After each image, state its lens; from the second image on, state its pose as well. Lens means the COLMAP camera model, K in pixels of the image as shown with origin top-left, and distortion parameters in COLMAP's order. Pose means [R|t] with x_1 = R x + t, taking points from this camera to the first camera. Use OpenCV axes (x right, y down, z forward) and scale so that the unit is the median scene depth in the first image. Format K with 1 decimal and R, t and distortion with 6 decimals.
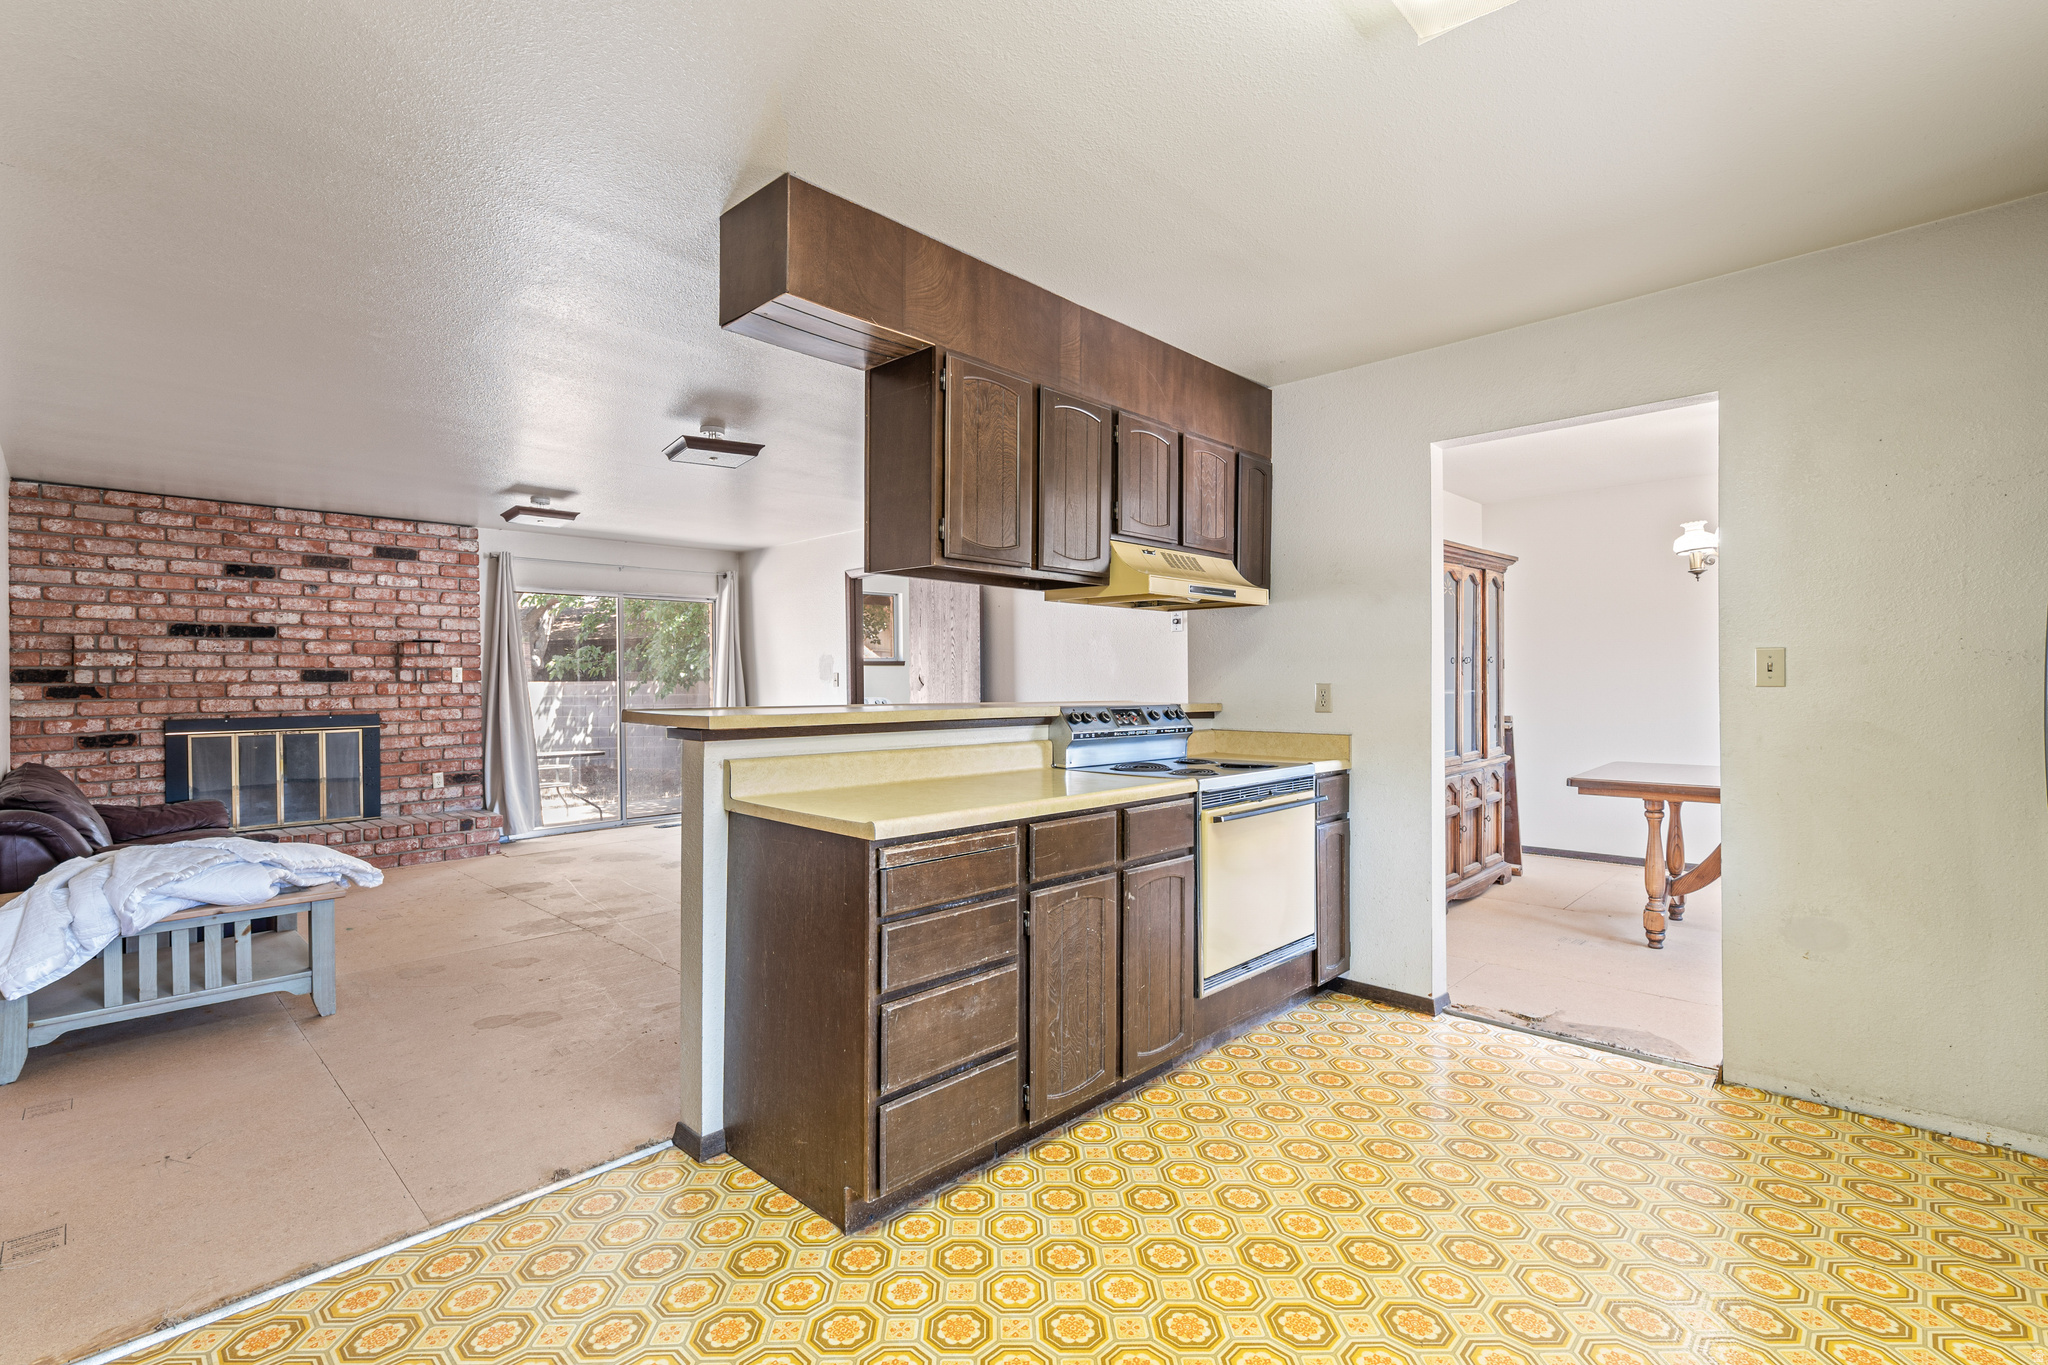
lens RADIAL K [[935.3, 0, 1022.7], [0, 935.3, 682.4], [0, 0, 1]] dist [0.001023, -0.000266]
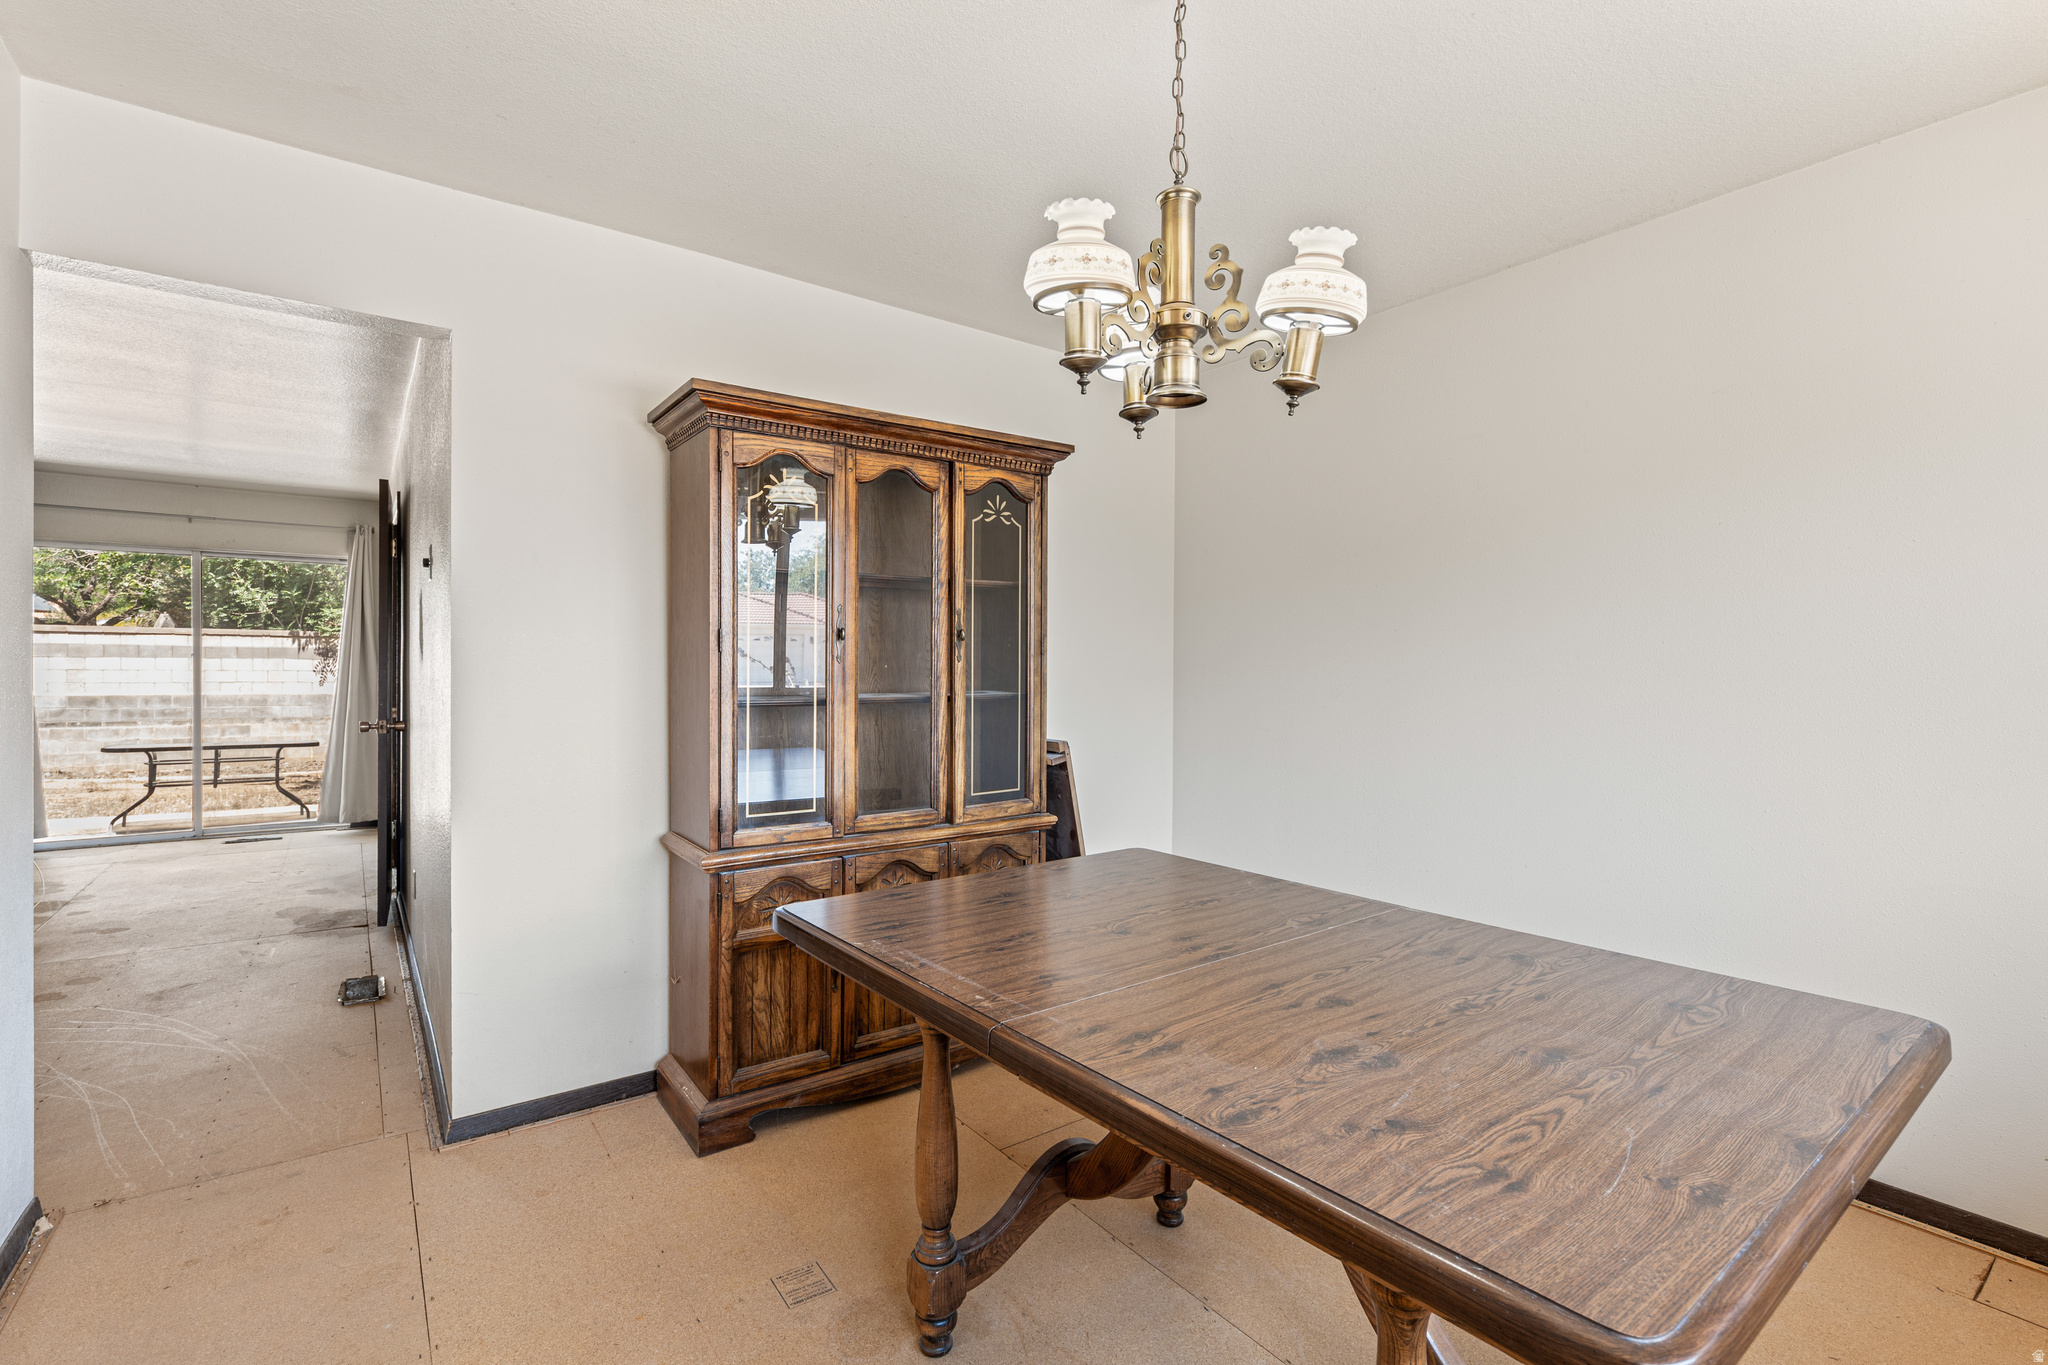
lens RADIAL K [[935.3, 0, 1022.7], [0, 935.3, 682.4], [0, 0, 1]] dist [0.001023, -0.000266]
pose [[0.988439, 0.015148, -0.150859, 0.534917], [-0.013194, 0.999816, 0.013941, -0.004900], [0.151042, -0.011790, 0.988457, 0.426861]]
